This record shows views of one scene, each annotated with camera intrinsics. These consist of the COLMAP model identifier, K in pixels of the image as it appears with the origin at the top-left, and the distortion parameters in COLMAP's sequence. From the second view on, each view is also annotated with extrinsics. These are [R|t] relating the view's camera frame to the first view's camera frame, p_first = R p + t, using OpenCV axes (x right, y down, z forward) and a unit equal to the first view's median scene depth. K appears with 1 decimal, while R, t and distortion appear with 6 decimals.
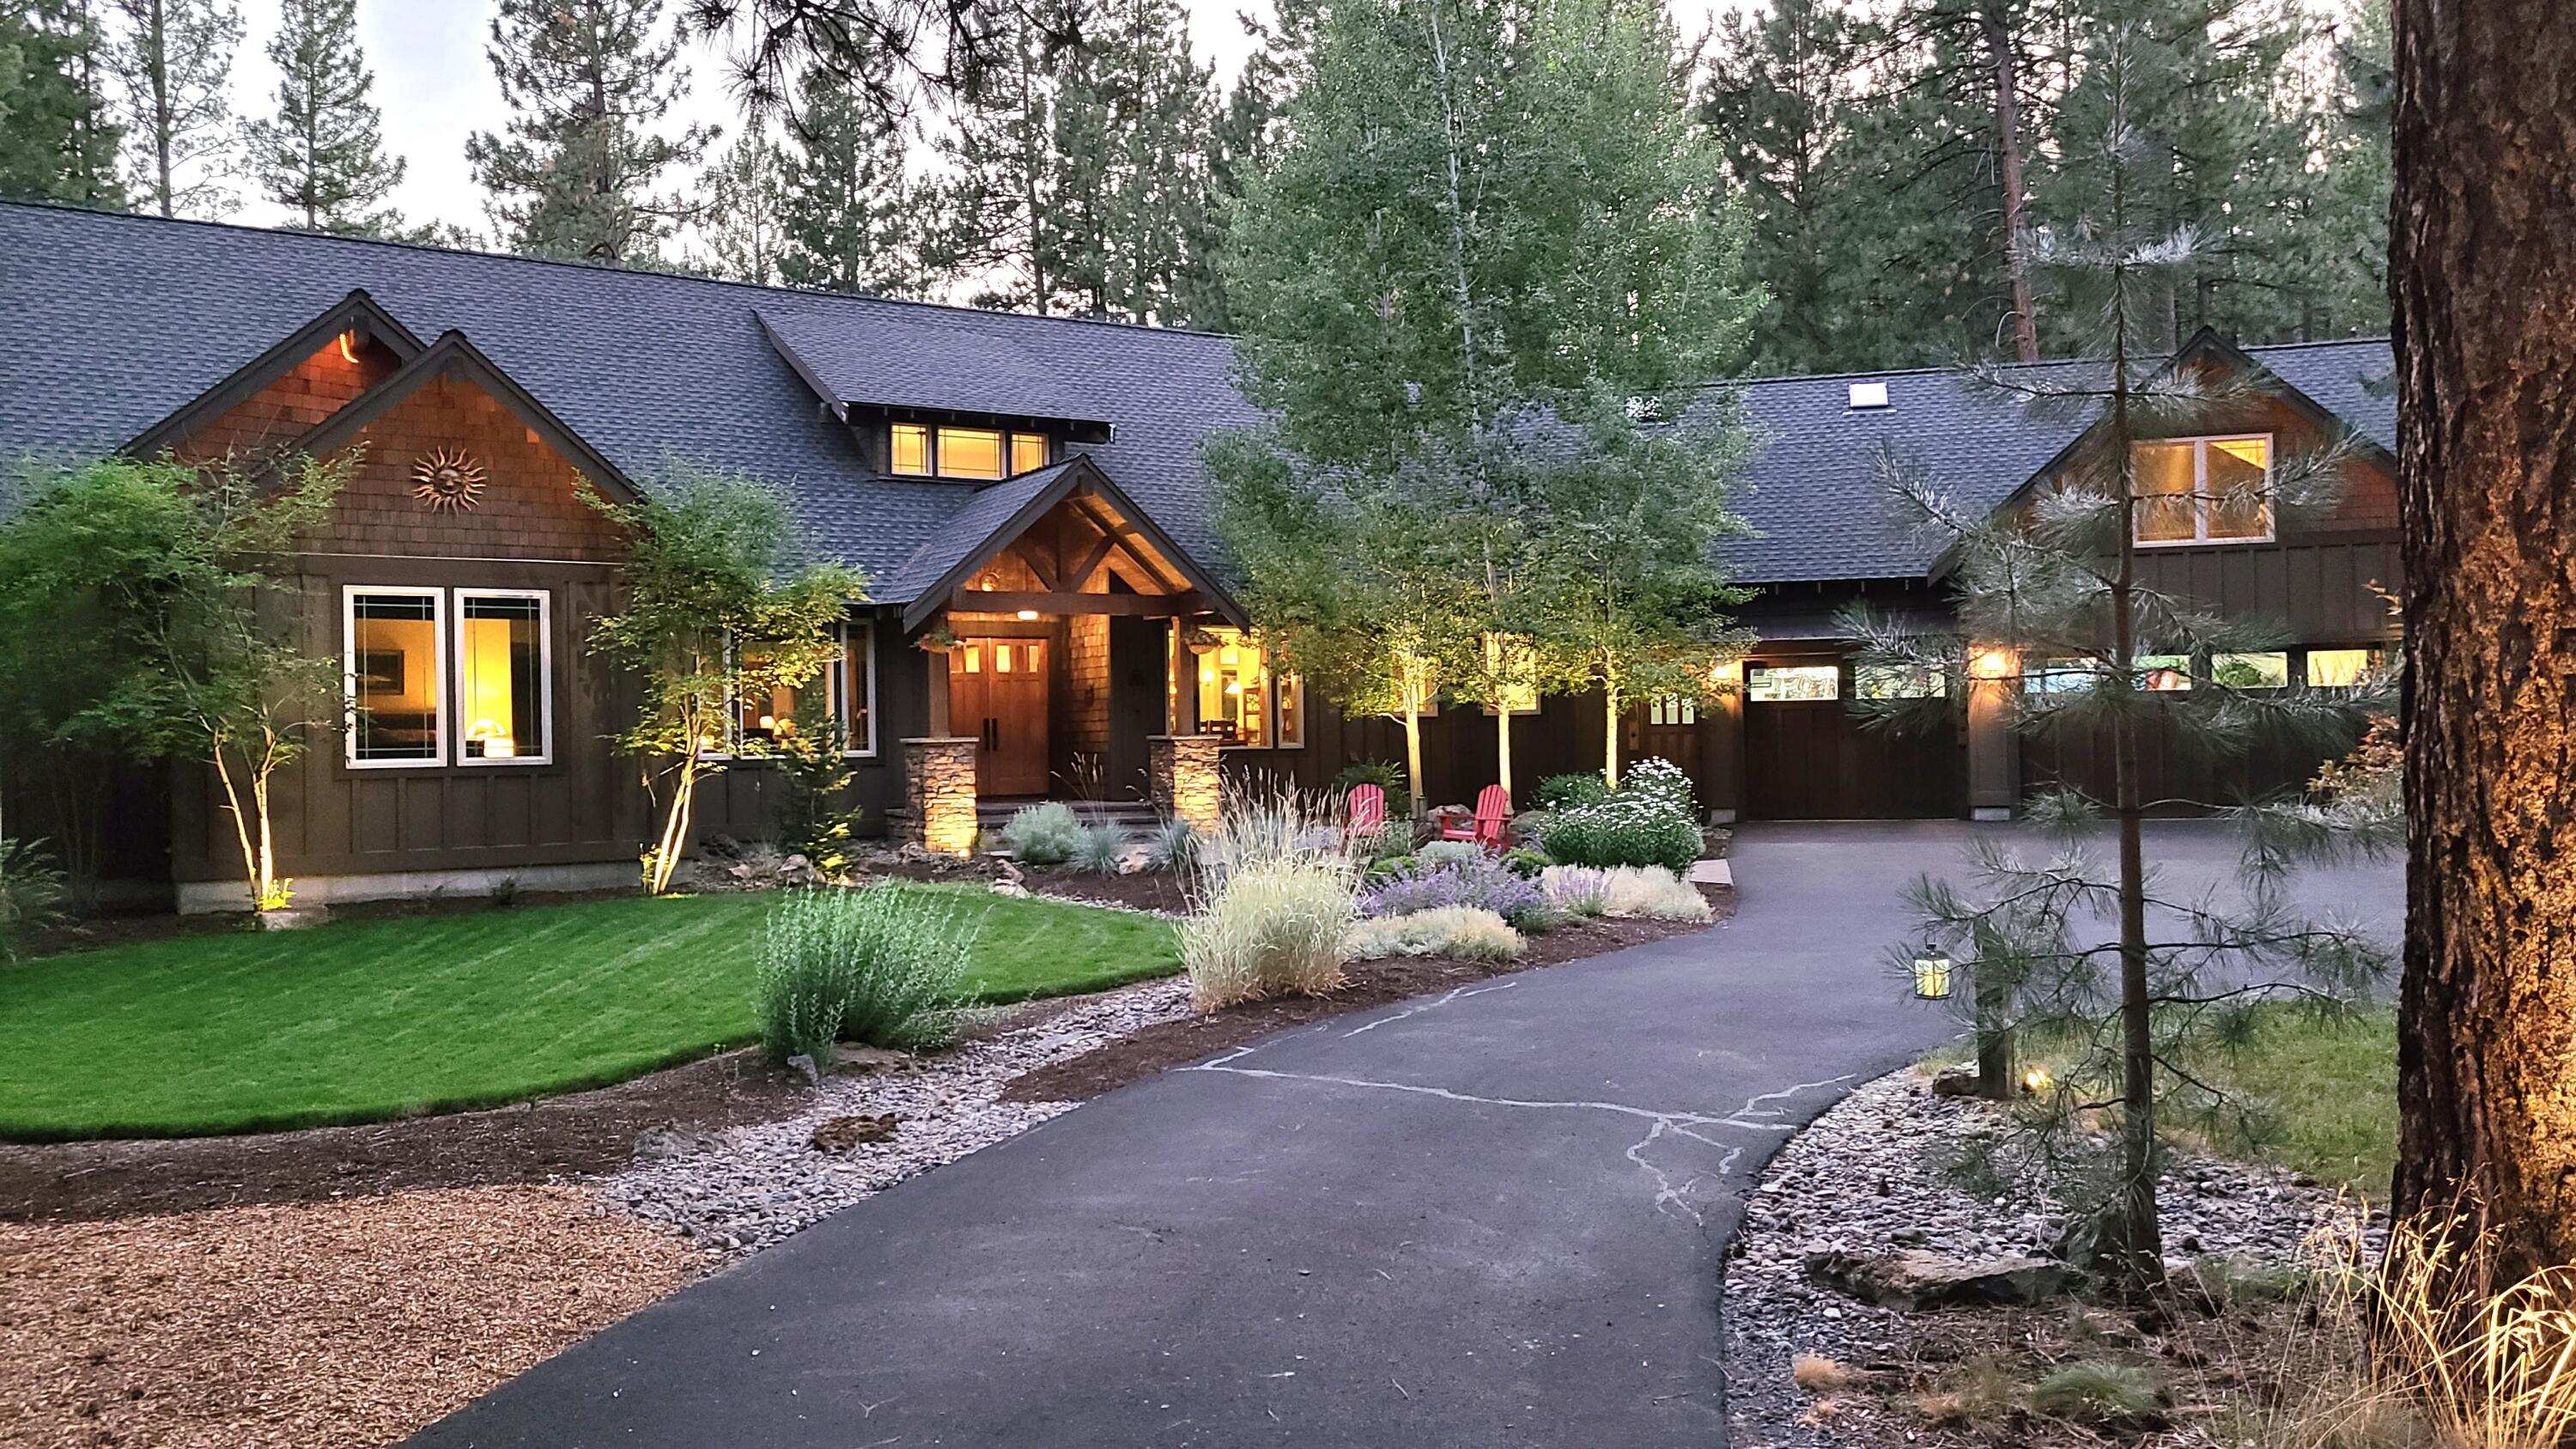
lens RADIAL K [[1907.1, 0, 1288.7], [0, 1907.1, 722.4], [0, 0, 1]] dist [0.008601, 0.001830]
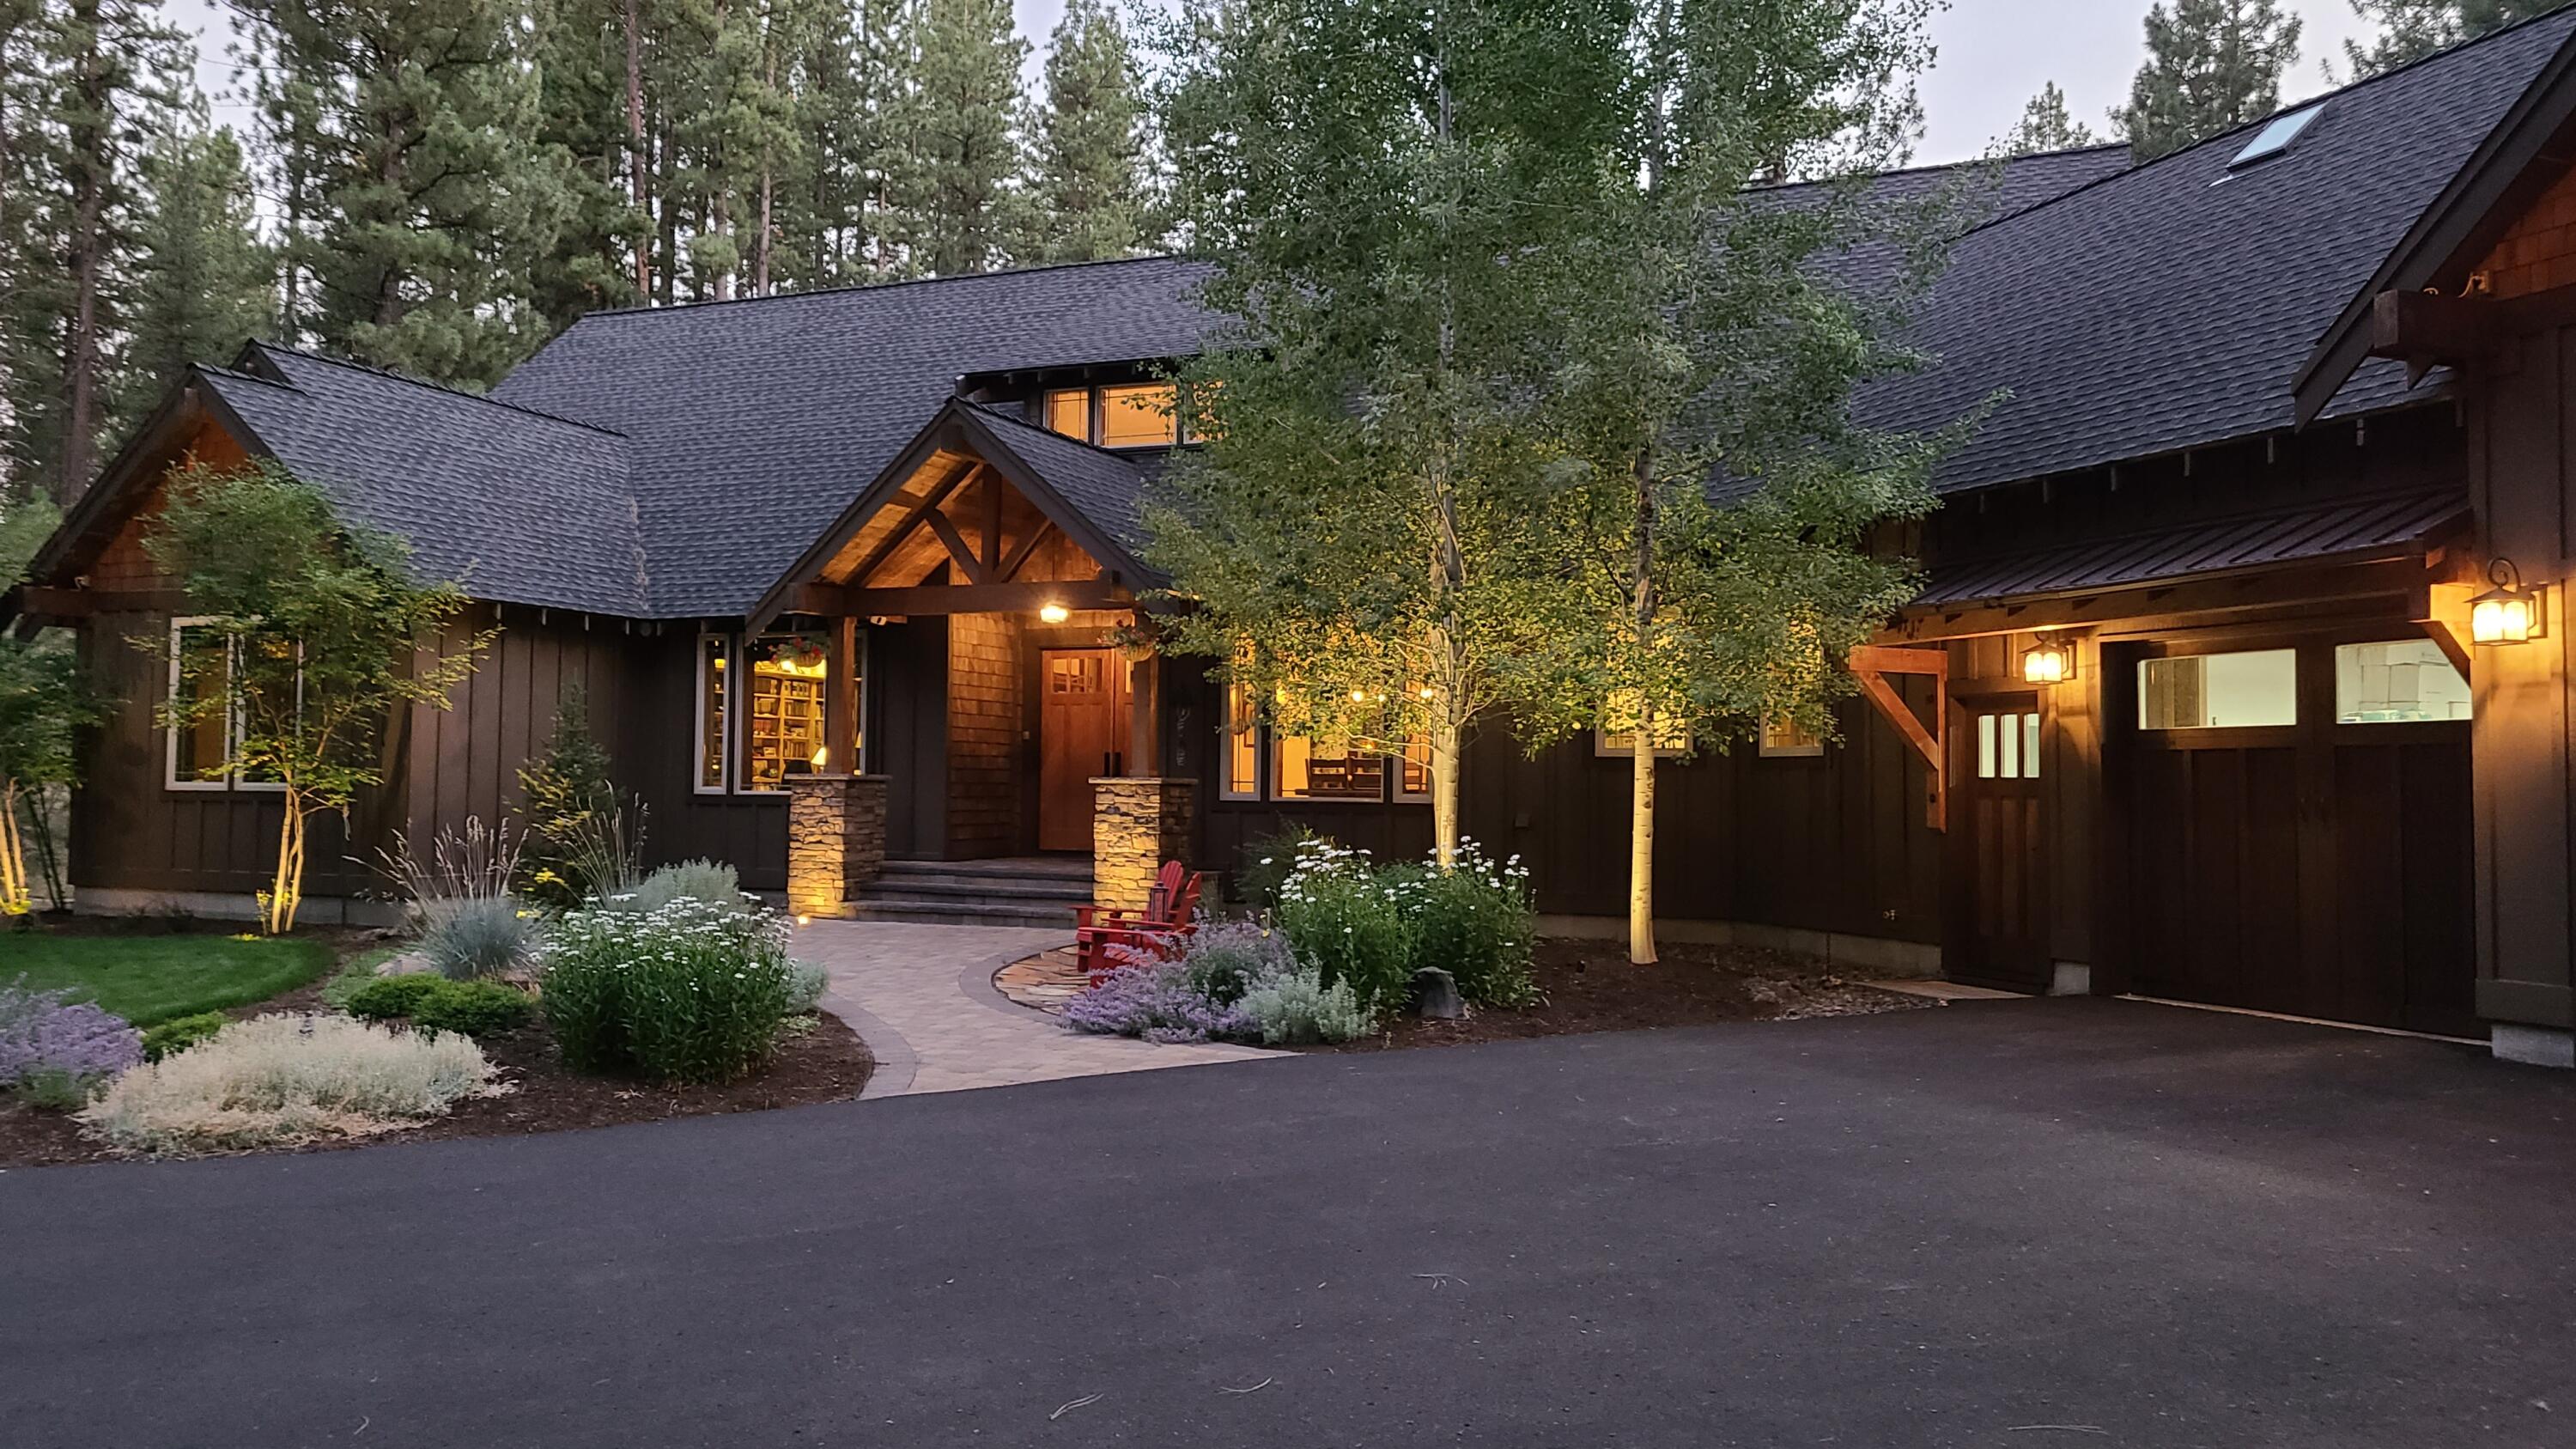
lens RADIAL K [[1907.1, 0, 1288.1], [0, 1907.1, 725.0], [0, 0, 1]] dist [0.008601, 0.001830]
pose [[0.597722, -0.001535, -0.801702, 0.508422], [-0.013185, 0.999844, -0.011745, -0.004972], [0.801595, 0.017591, 0.597609, 0.591483]]
